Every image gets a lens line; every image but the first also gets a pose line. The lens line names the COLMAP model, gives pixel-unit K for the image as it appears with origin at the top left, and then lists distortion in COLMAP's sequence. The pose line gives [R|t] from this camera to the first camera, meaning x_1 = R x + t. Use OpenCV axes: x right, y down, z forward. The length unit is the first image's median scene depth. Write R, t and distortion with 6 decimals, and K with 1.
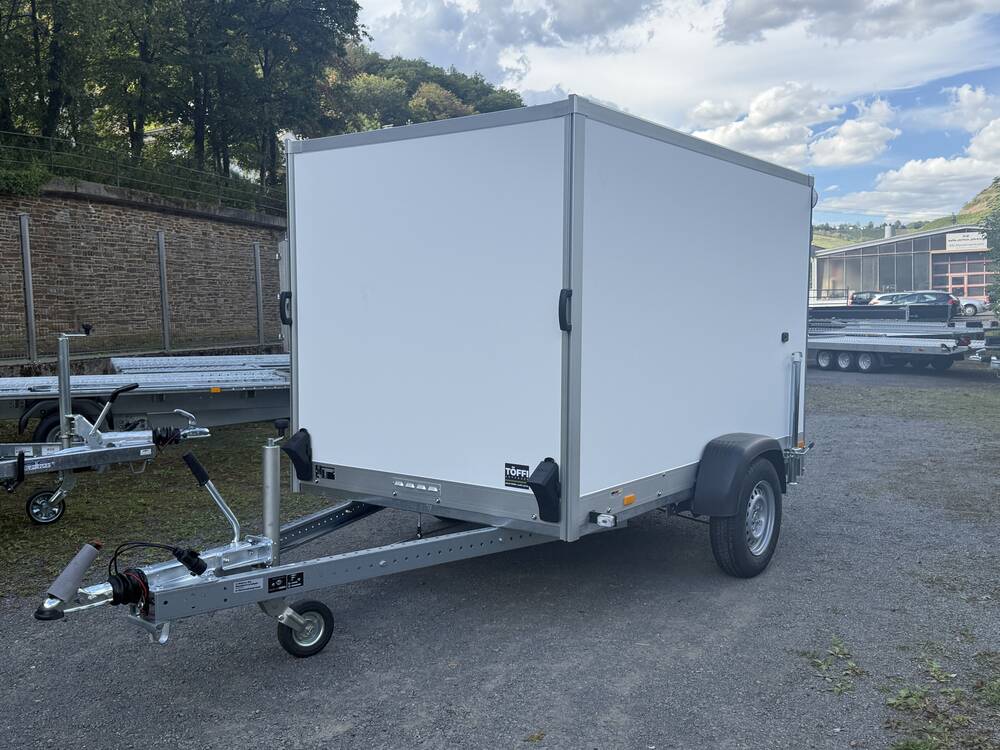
lens RADIAL K [[930.0, 0, 499.8], [0, 930.0, 370.2], [0, 0, 1]] dist [0.087813, -0.162106]
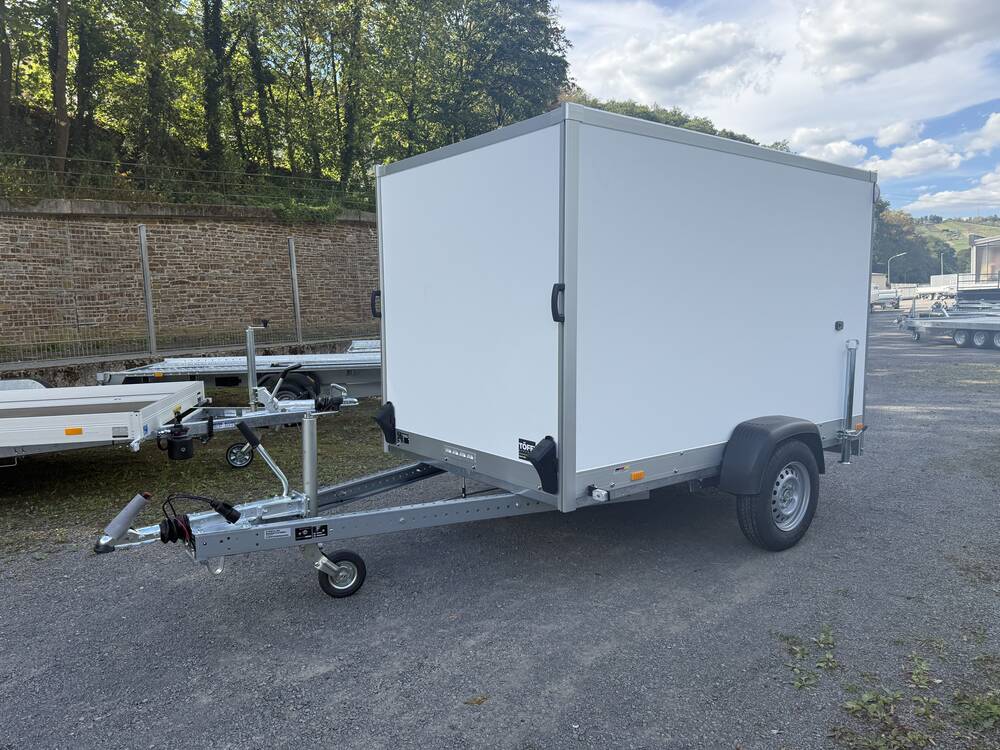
lens RADIAL K [[713.0, 0, 495.1], [0, 713.0, 370.2], [0, 0, 1]] dist [0.071604, -0.084304]
pose [[0.961764, 0.013512, -0.273546, 0.179925], [-0.005104, 0.999493, 0.031424, -0.008722], [0.273832, -0.028826, 0.961346, 0.133435]]
